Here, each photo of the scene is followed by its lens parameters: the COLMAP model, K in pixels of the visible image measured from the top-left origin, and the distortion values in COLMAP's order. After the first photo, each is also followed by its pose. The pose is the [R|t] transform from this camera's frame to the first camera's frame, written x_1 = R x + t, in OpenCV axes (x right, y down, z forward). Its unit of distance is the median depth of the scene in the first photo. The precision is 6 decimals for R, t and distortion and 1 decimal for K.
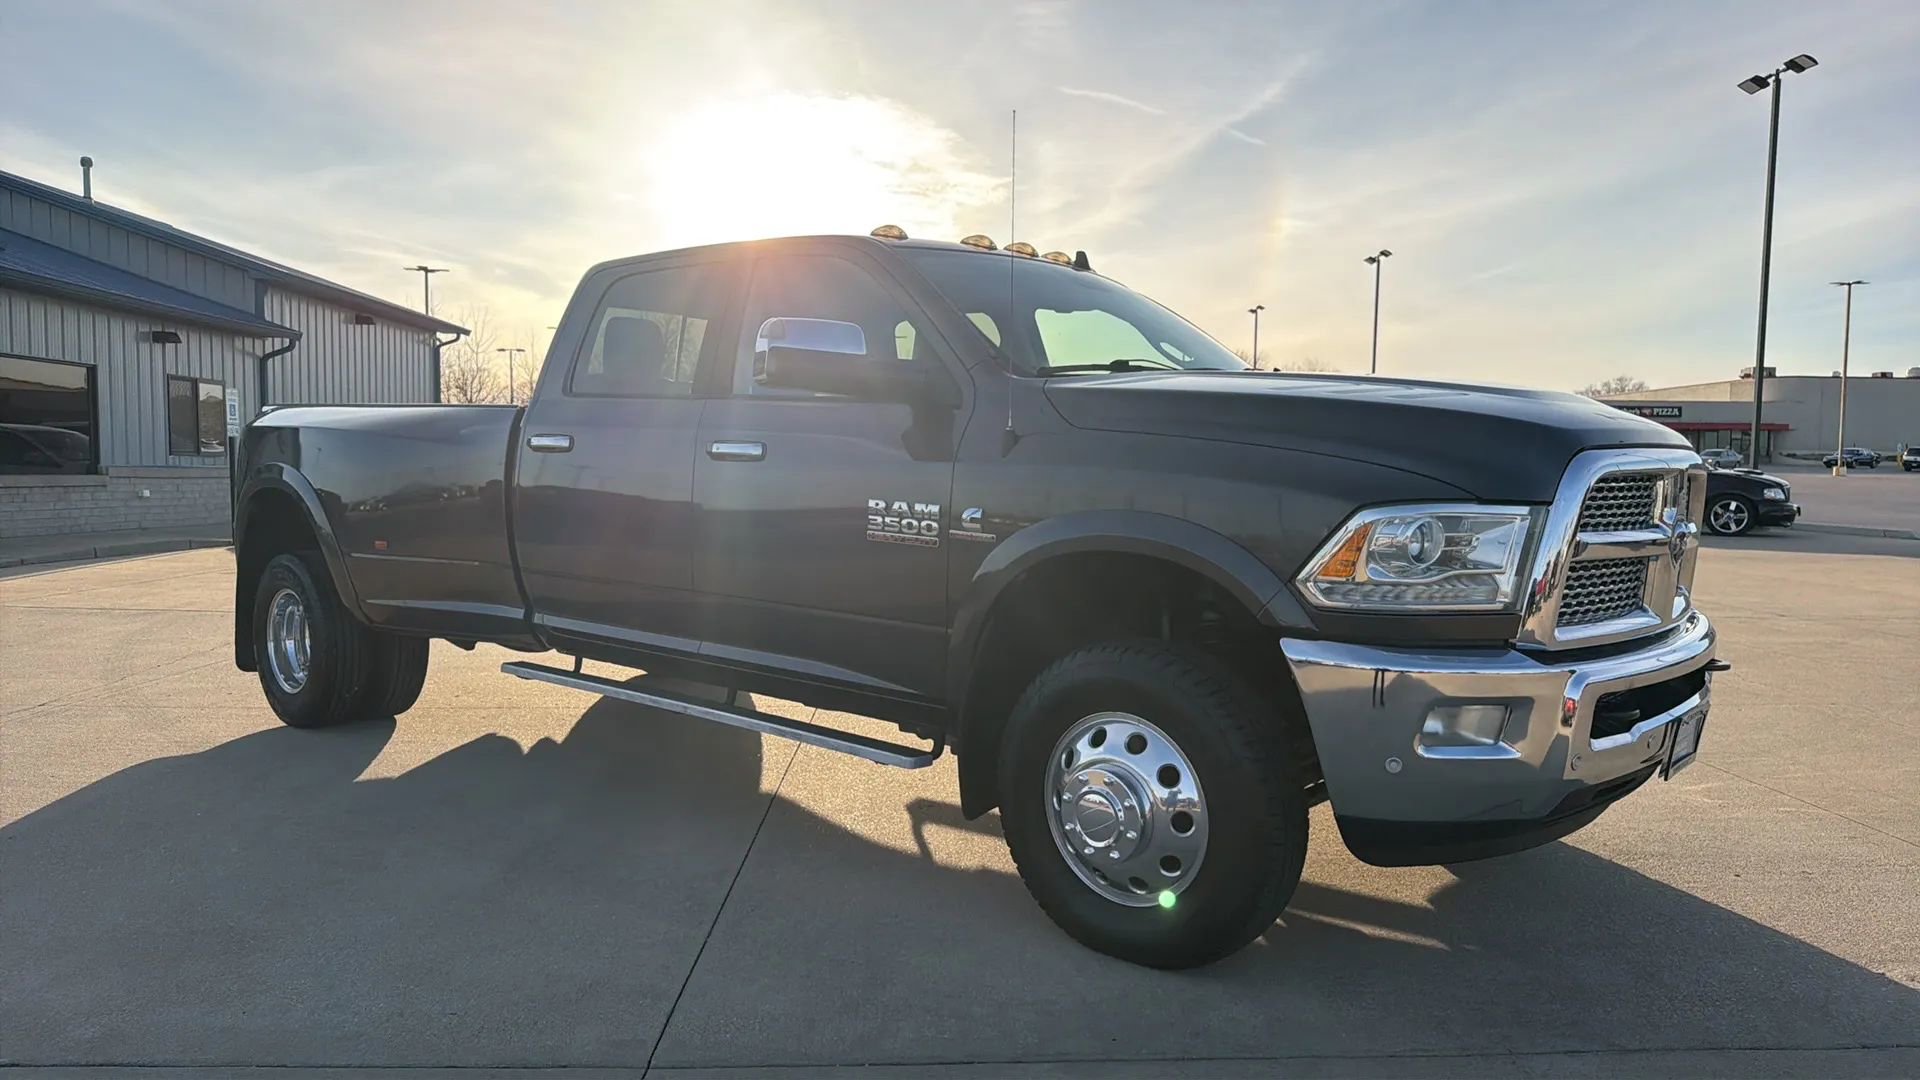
lens RADIAL K [[1270.6, 0, 972.4], [0, 1270.6, 547.5], [0, 0, 1]] dist [0.045034, -0.049048]
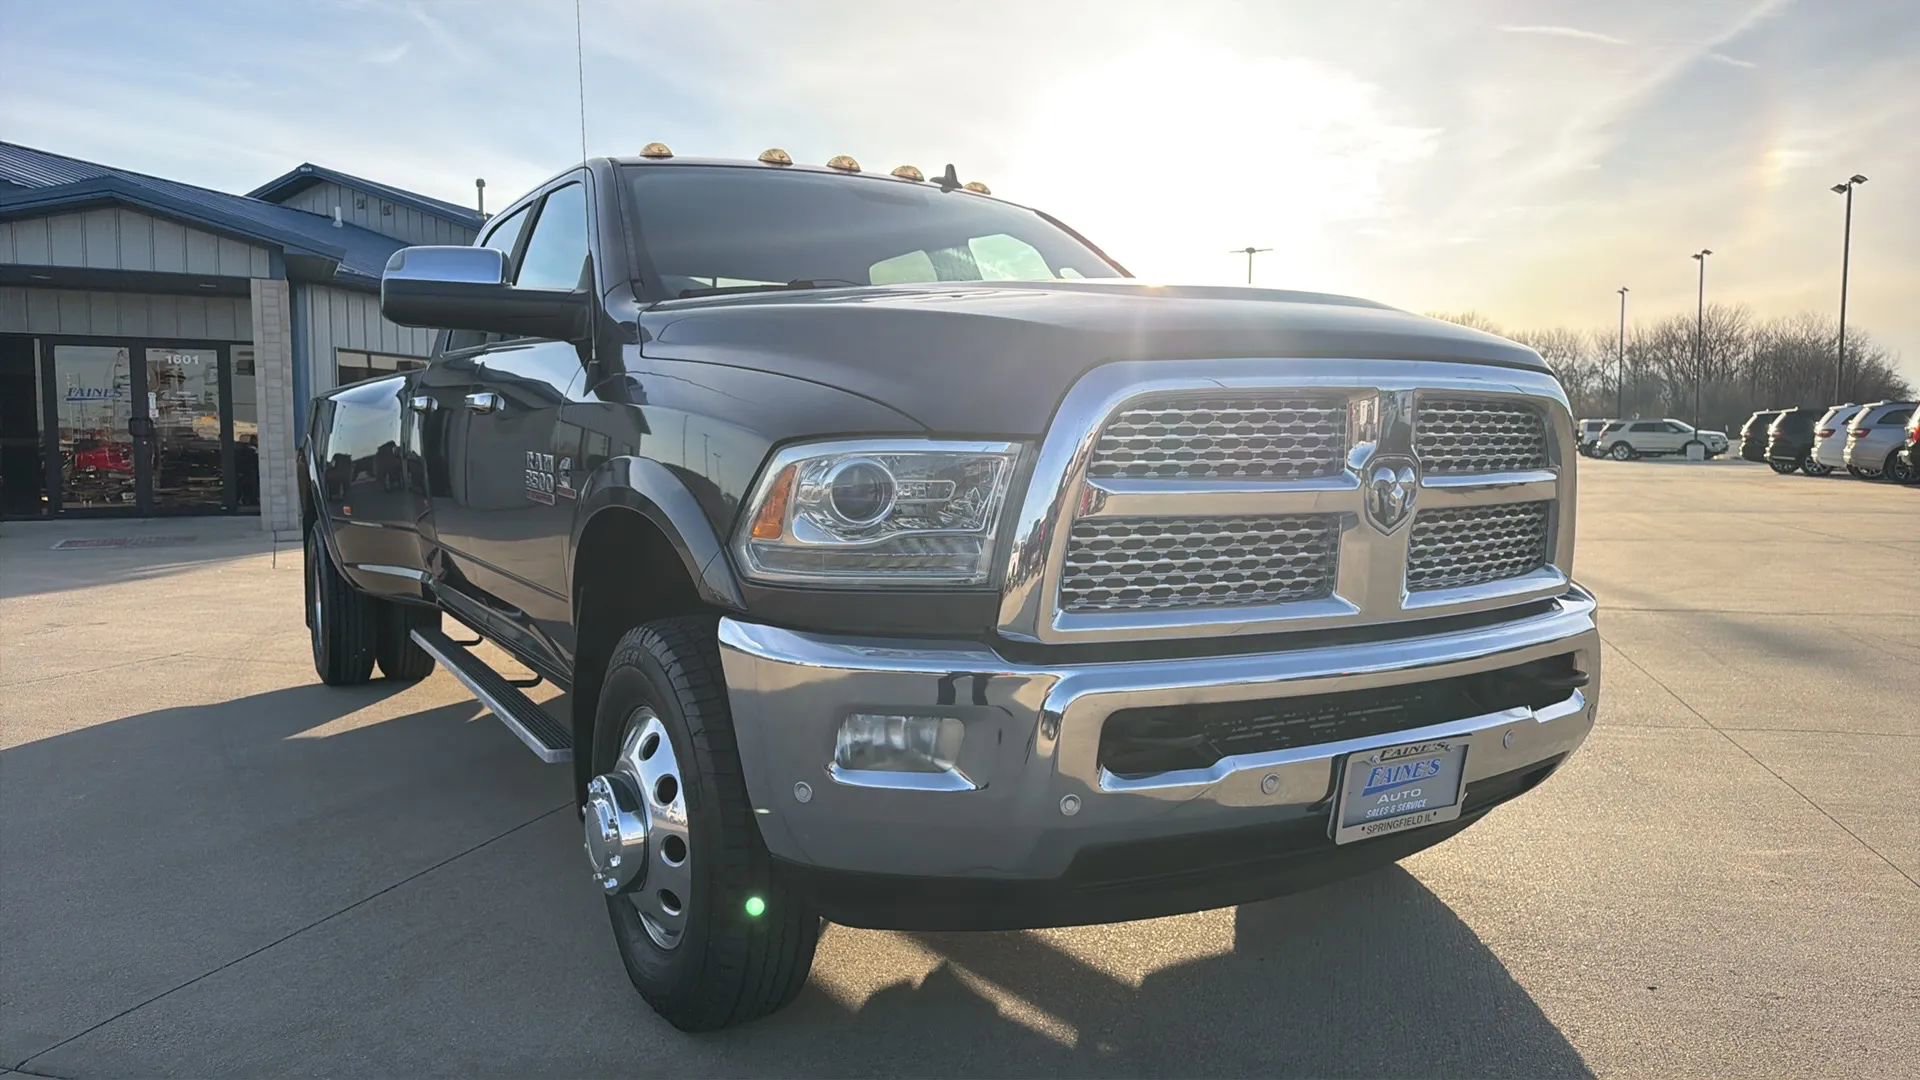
lens RADIAL K [[1288.7, 0, 974.9], [0, 1288.7, 534.0], [0, 0, 1]] dist [0.047179, -0.060400]
pose [[0.950958, 0.007569, -0.309227, 0.502244], [-0.006388, 0.999968, 0.004833, 0.012779], [0.309254, -0.002621, 0.950976, 0.245801]]
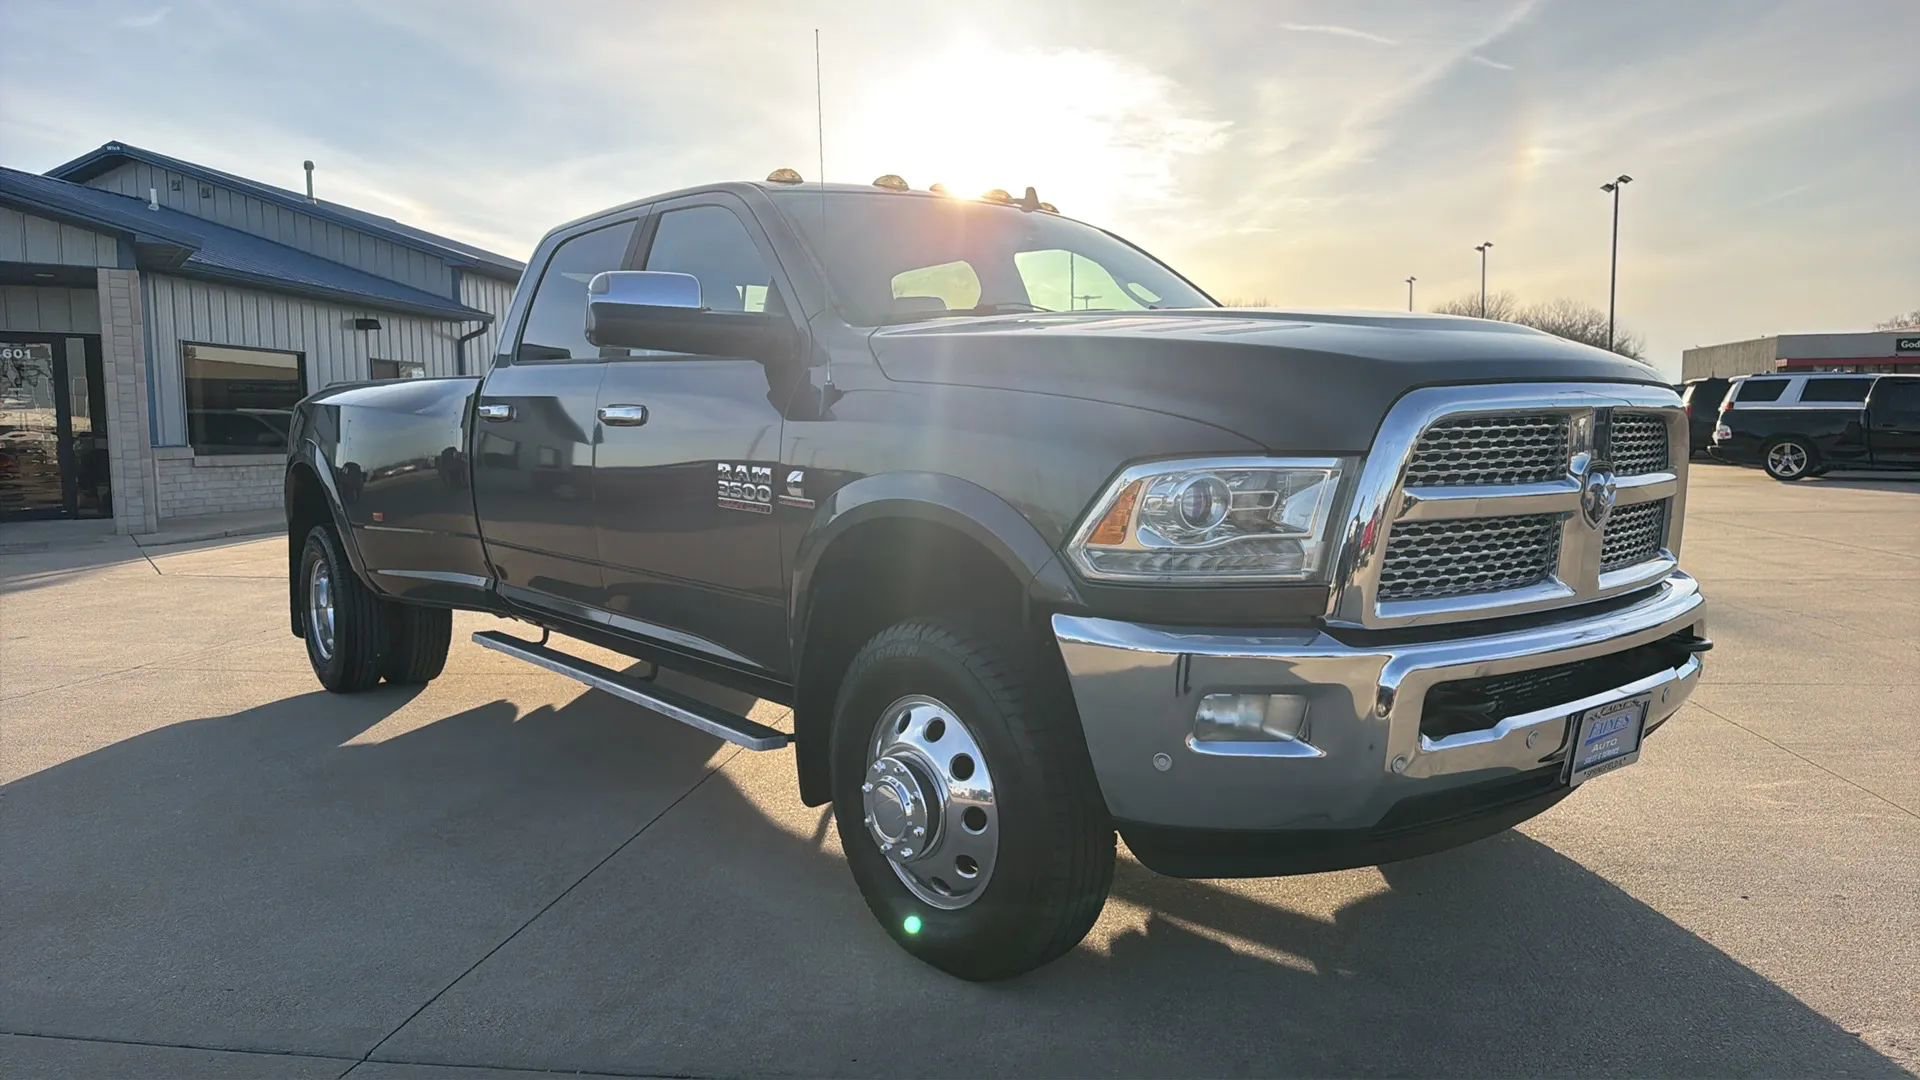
lens RADIAL K [[1289.1, 0, 954.4], [0, 1289.1, 536.3], [0, 0, 1]] dist [0.013122, -0.003323]
pose [[0.983057, -0.009072, -0.183077, 0.269540], [0.012751, 0.999739, 0.018932, 0.000185], [0.182858, -0.020945, 0.982916, 0.096281]]
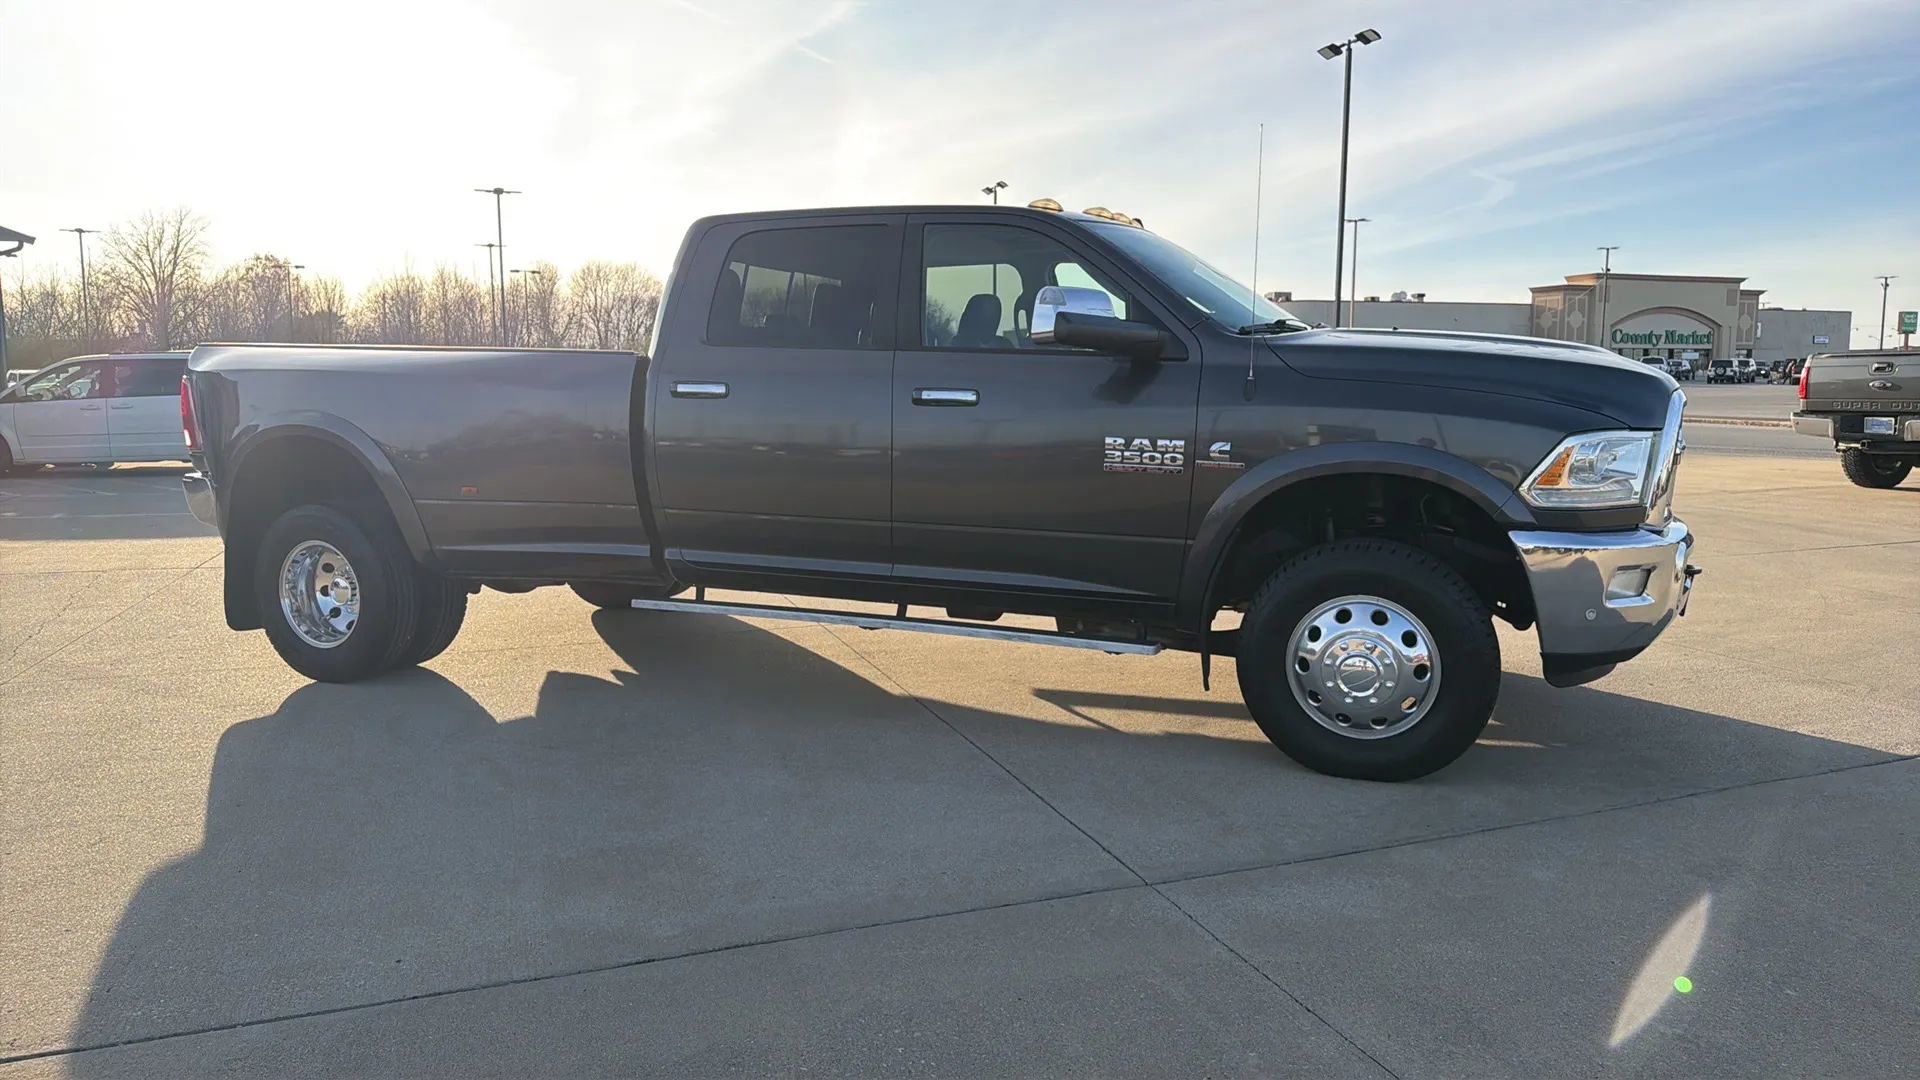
lens RADIAL K [[1258.3, 0, 973.3], [0, 1258.3, 530.6], [0, 0, 1]] dist [0.058287, -0.063456]
pose [[0.948991, -0.049876, 0.311335, -0.591717], [0.033572, 0.997780, 0.057511, -0.022936], [-0.313512, -0.044125, 0.948558, -0.103034]]
